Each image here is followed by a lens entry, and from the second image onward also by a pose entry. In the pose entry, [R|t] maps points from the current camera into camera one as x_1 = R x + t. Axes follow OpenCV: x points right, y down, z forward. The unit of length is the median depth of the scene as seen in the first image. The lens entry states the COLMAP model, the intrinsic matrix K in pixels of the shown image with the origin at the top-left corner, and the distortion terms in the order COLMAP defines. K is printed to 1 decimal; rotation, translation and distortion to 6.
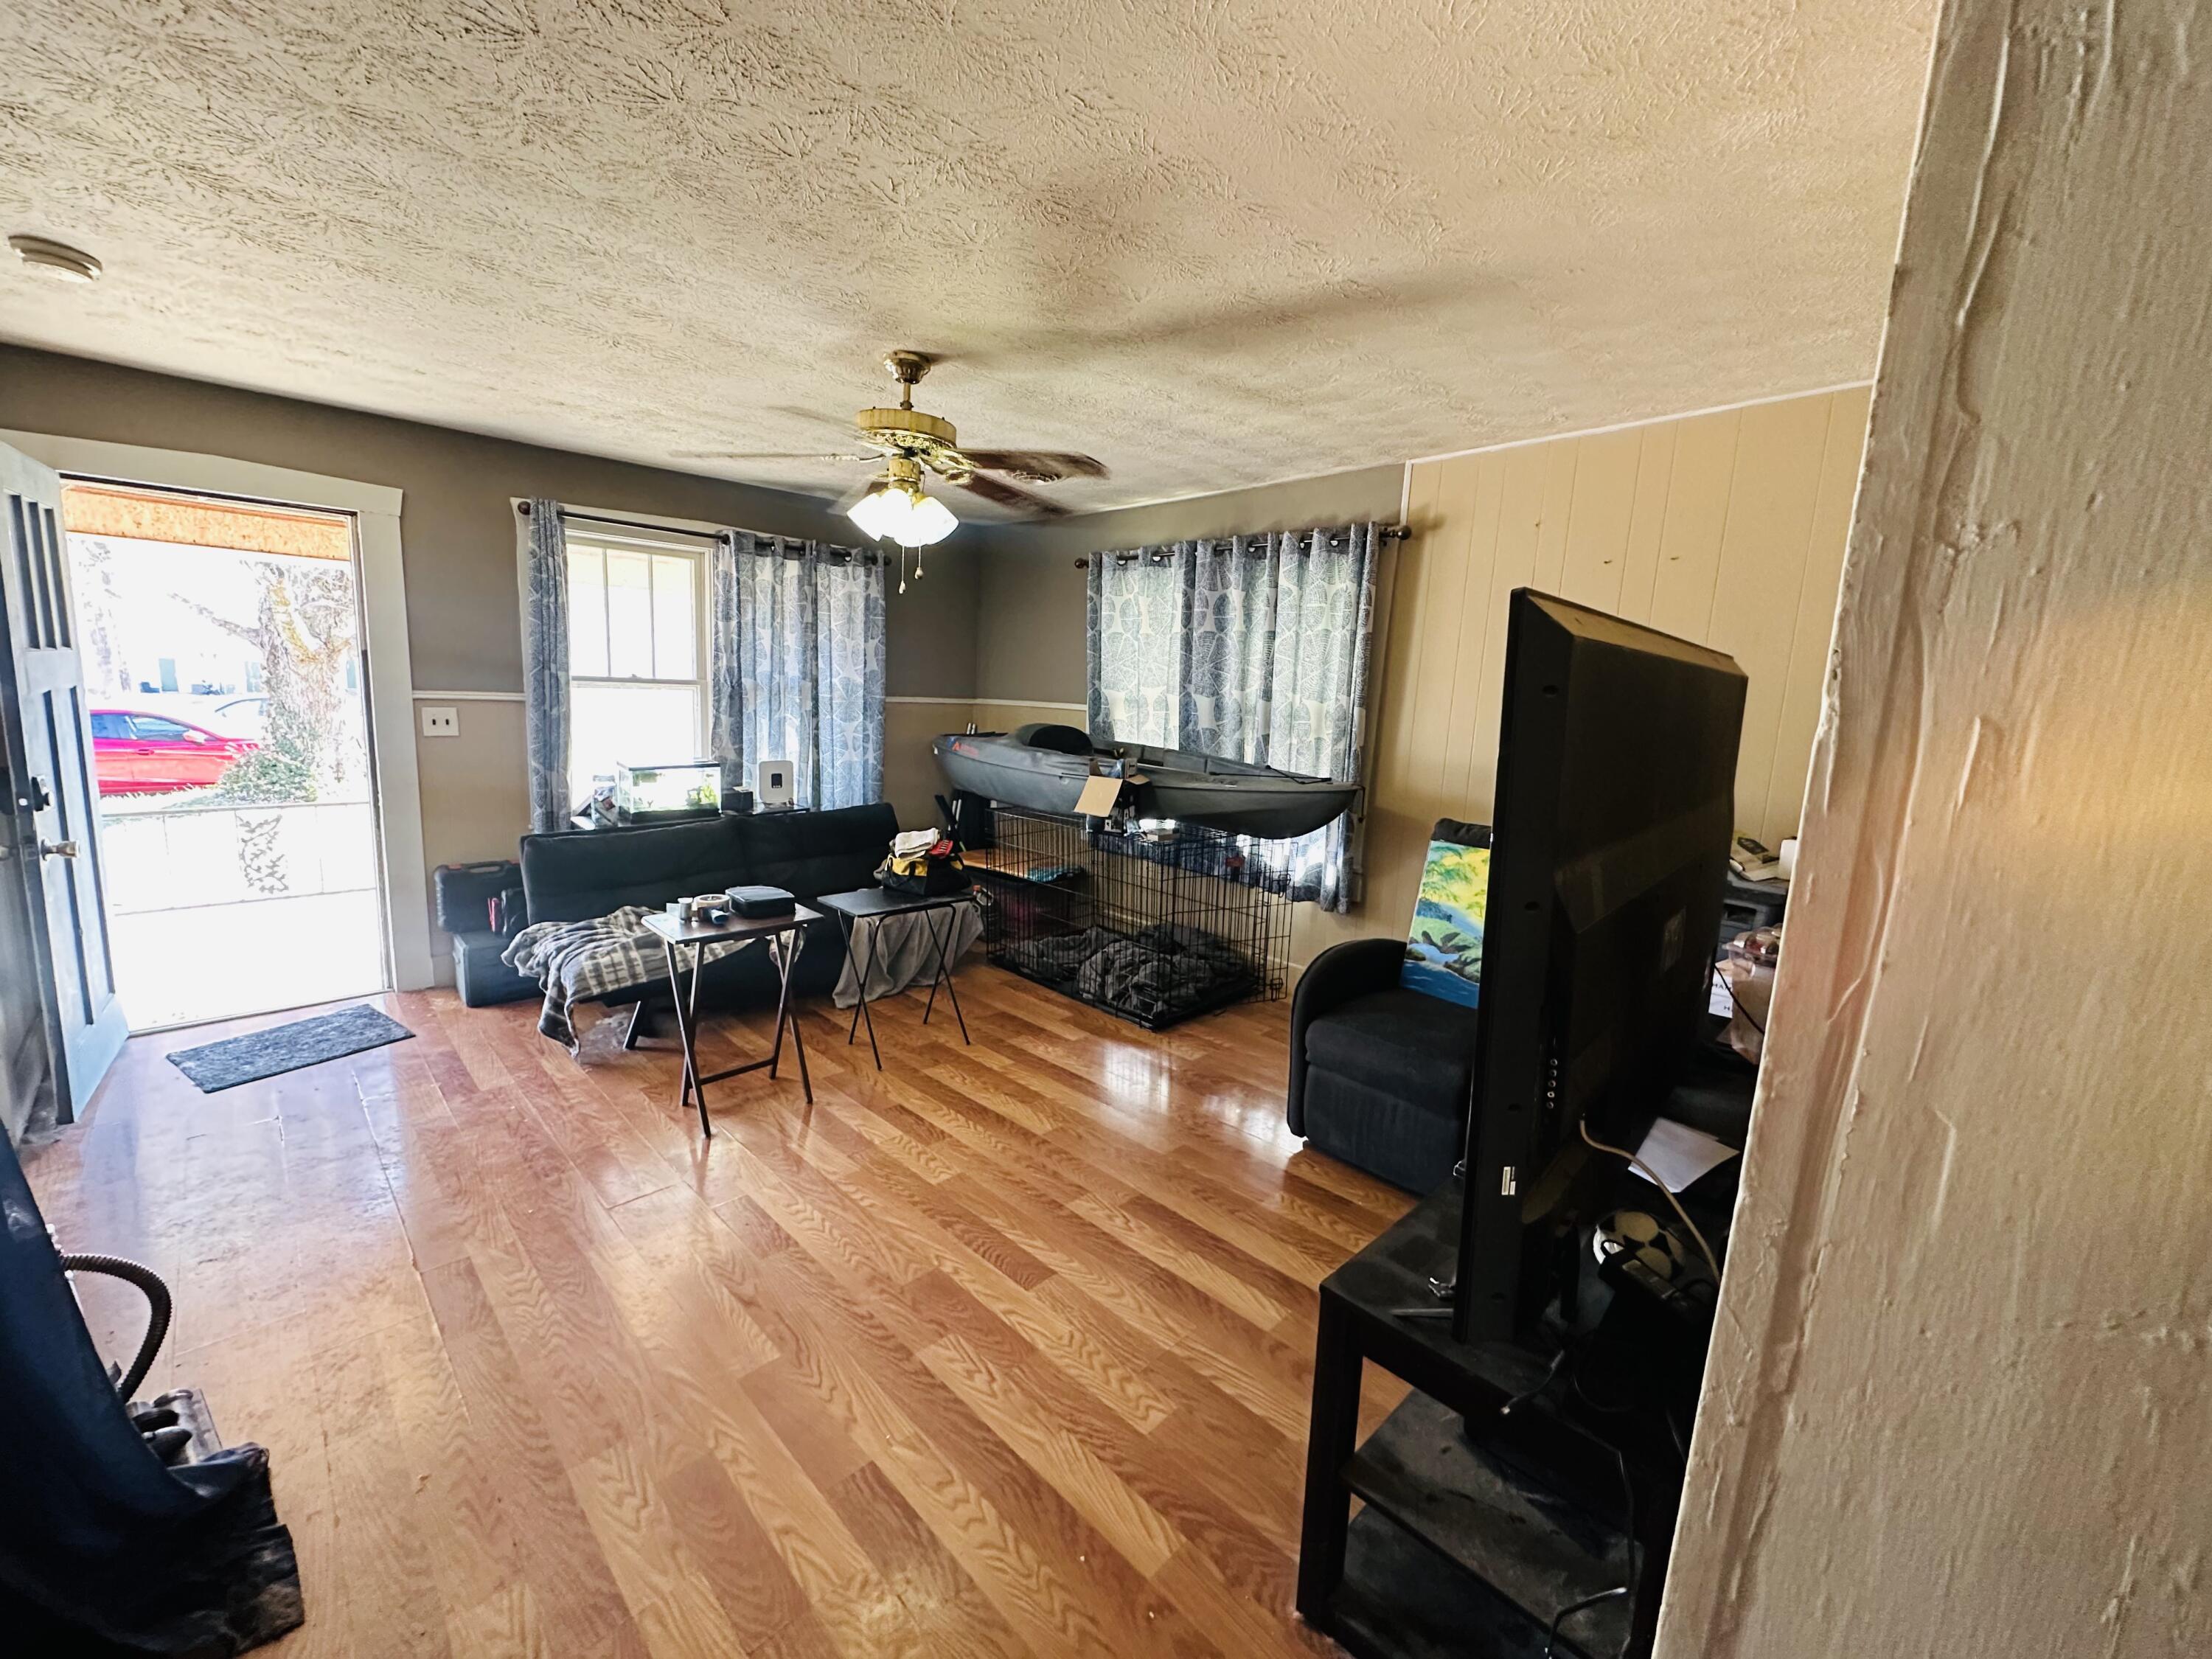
lens RADIAL K [[888.1, 0, 1106.0], [0, 888.1, 829.5], [0, 0, 1]] dist [-0.000668, -0.000119]
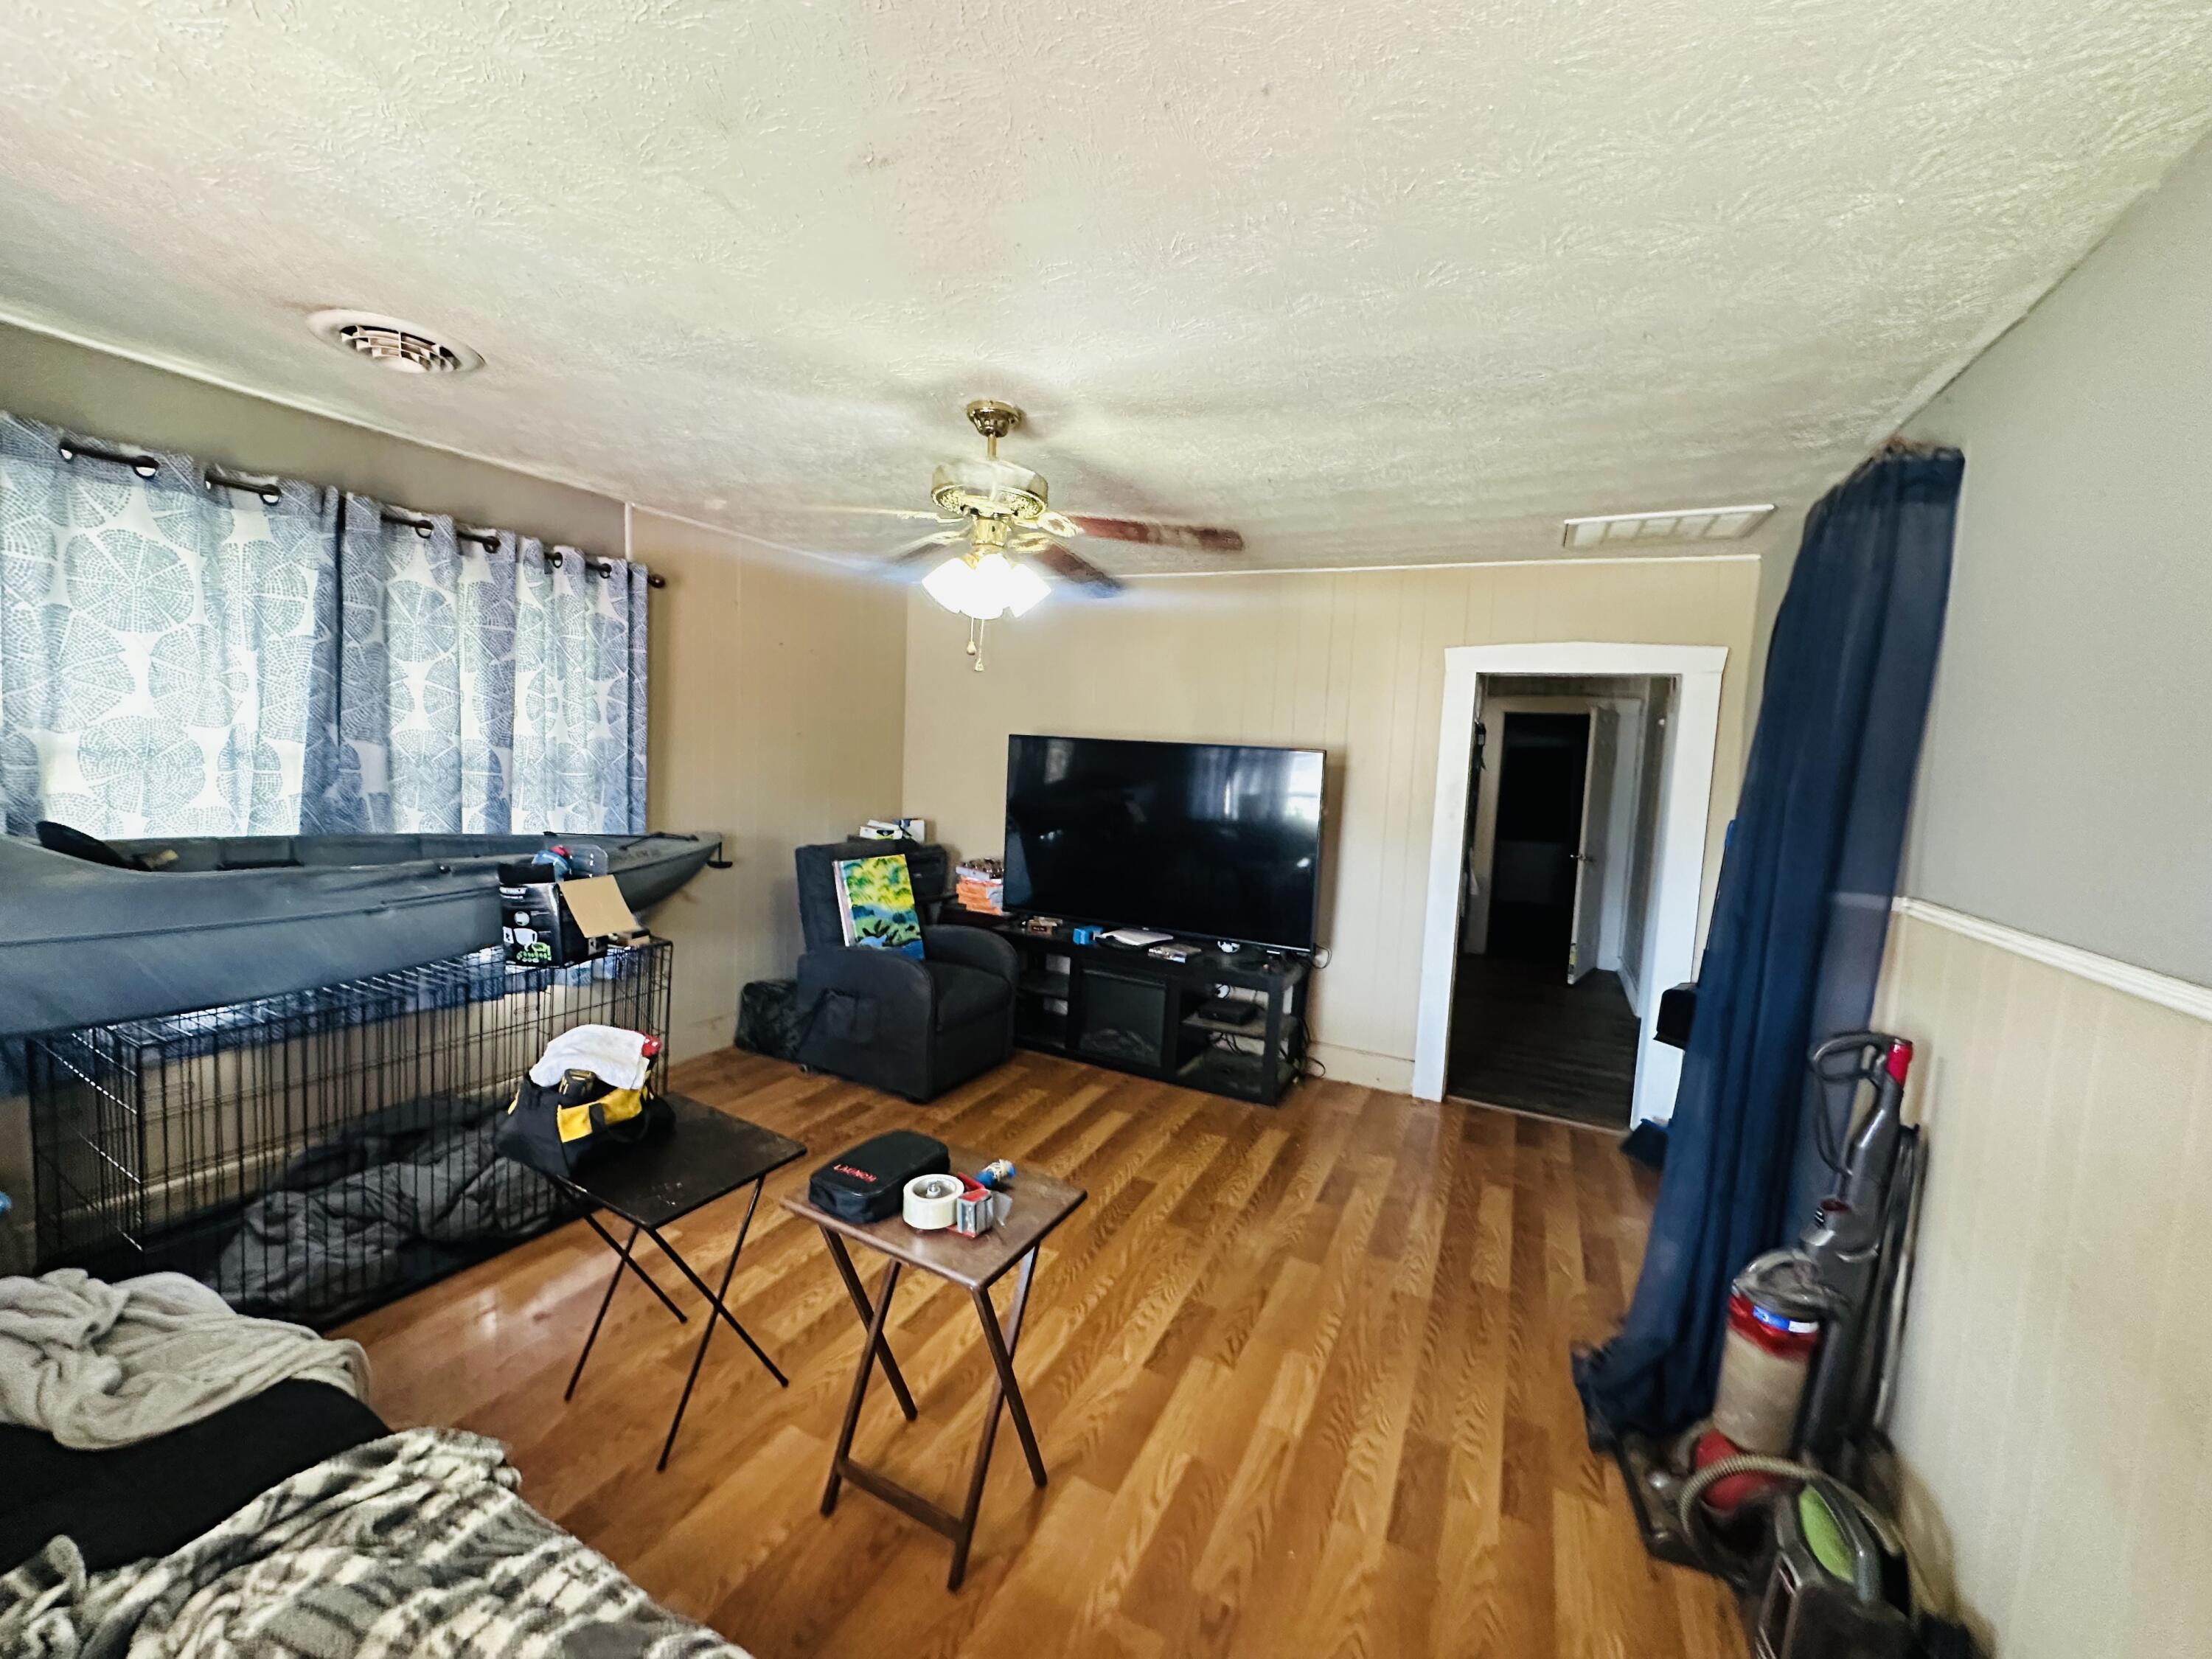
lens RADIAL K [[888.1, 0, 1106.0], [0, 888.1, 829.5], [0, 0, 1]] dist [-0.000668, -0.000119]
pose [[-0.325758, -0.142340, 0.934677, -0.988121], [0.081489, 0.980696, 0.177749, -0.238916], [-0.941935, 0.134069, -0.307871, 1.063860]]
